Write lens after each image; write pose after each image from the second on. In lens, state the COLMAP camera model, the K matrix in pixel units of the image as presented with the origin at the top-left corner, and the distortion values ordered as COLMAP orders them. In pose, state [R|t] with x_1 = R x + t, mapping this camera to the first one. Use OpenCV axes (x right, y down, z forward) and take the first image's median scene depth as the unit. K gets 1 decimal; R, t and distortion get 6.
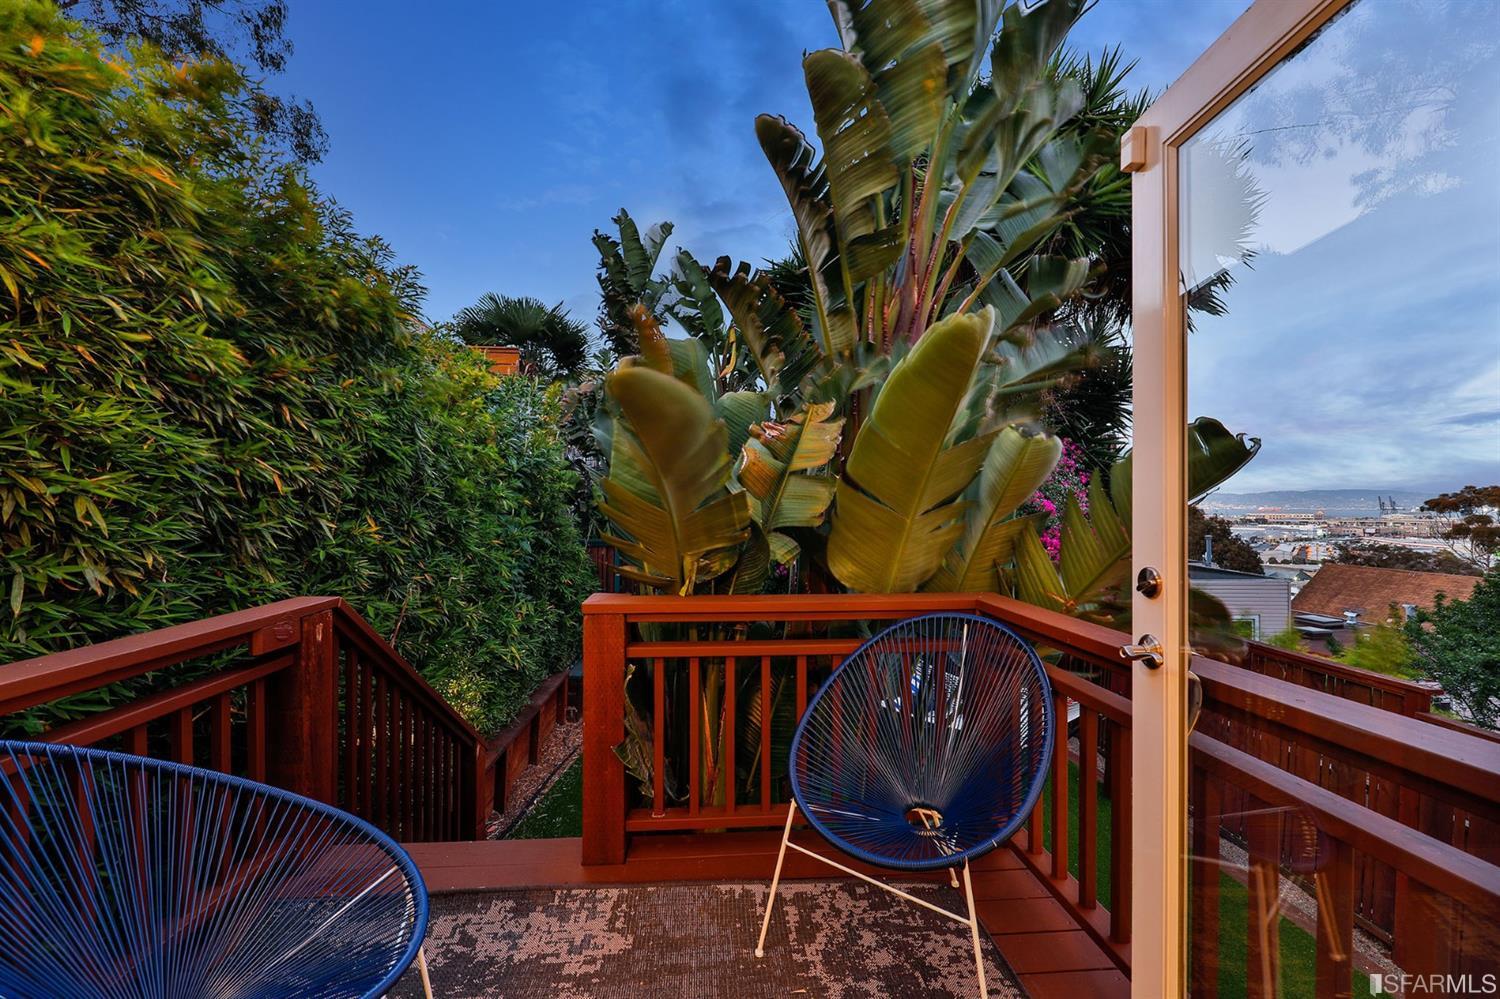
lens RADIAL K [[565.0, 0, 748.6], [0, 565.0, 505.1], [0, 0, 1]] dist [-0.001446, -0.000039]
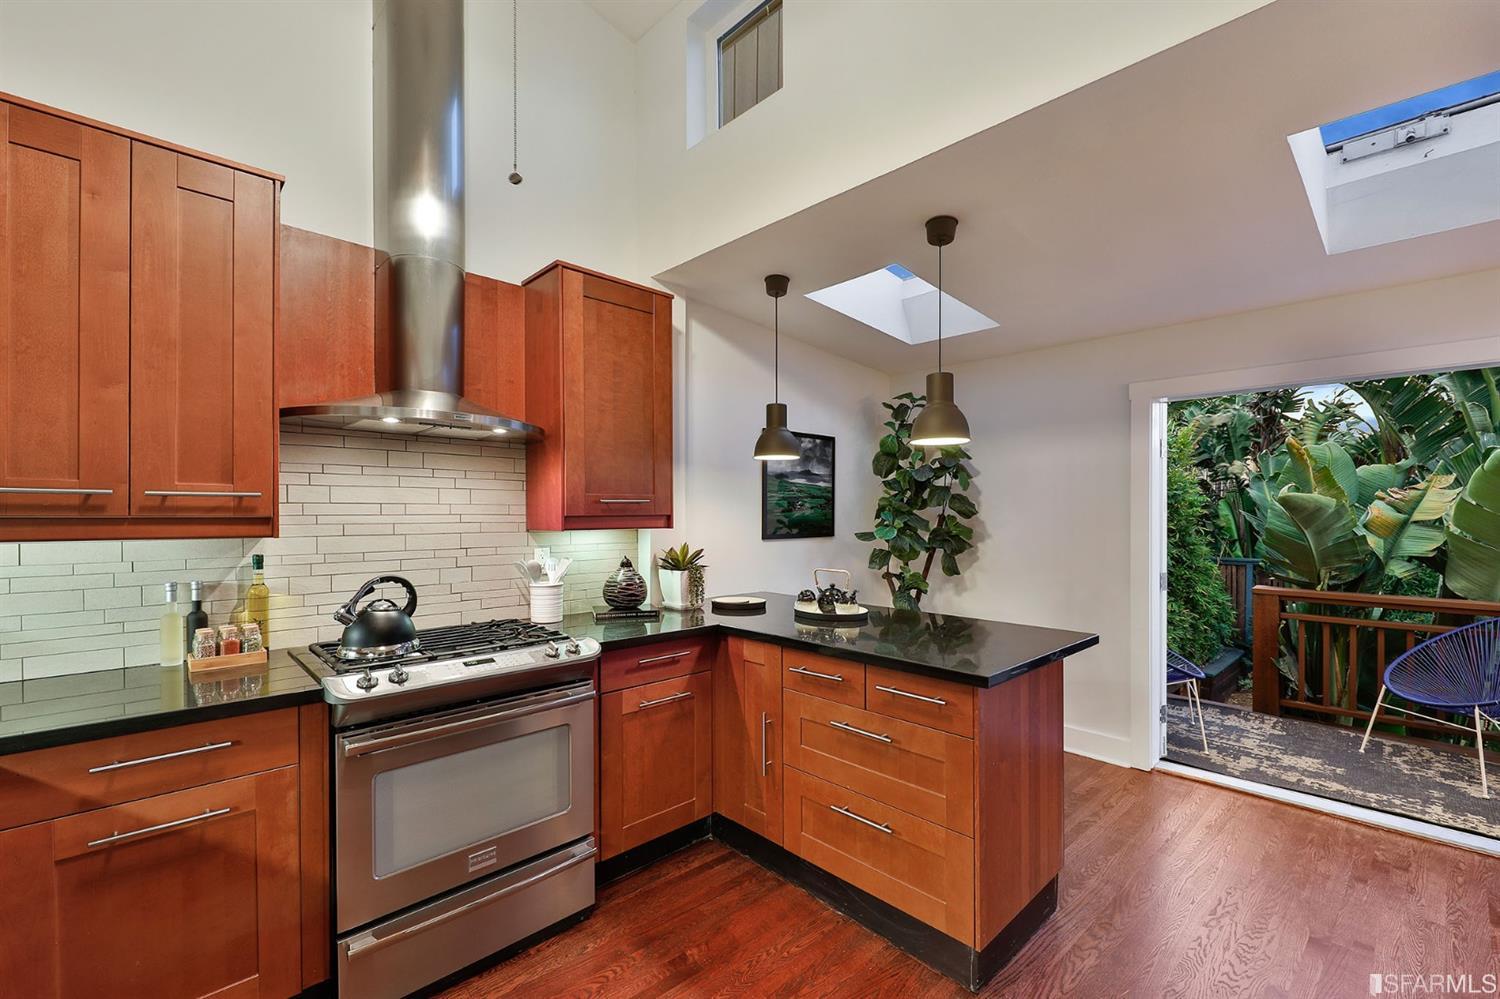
lens RADIAL K [[630.2, 0, 740.3], [0, 630.2, 517.8], [0, 0, 1]] dist [-0.002777, -0.000393]
pose [[0.630514, 0.004639, -0.776164, 0.261129], [0.001442, 0.999973, 0.007148, -0.086530], [0.776177, -0.005626, 0.630490, -1.619654]]
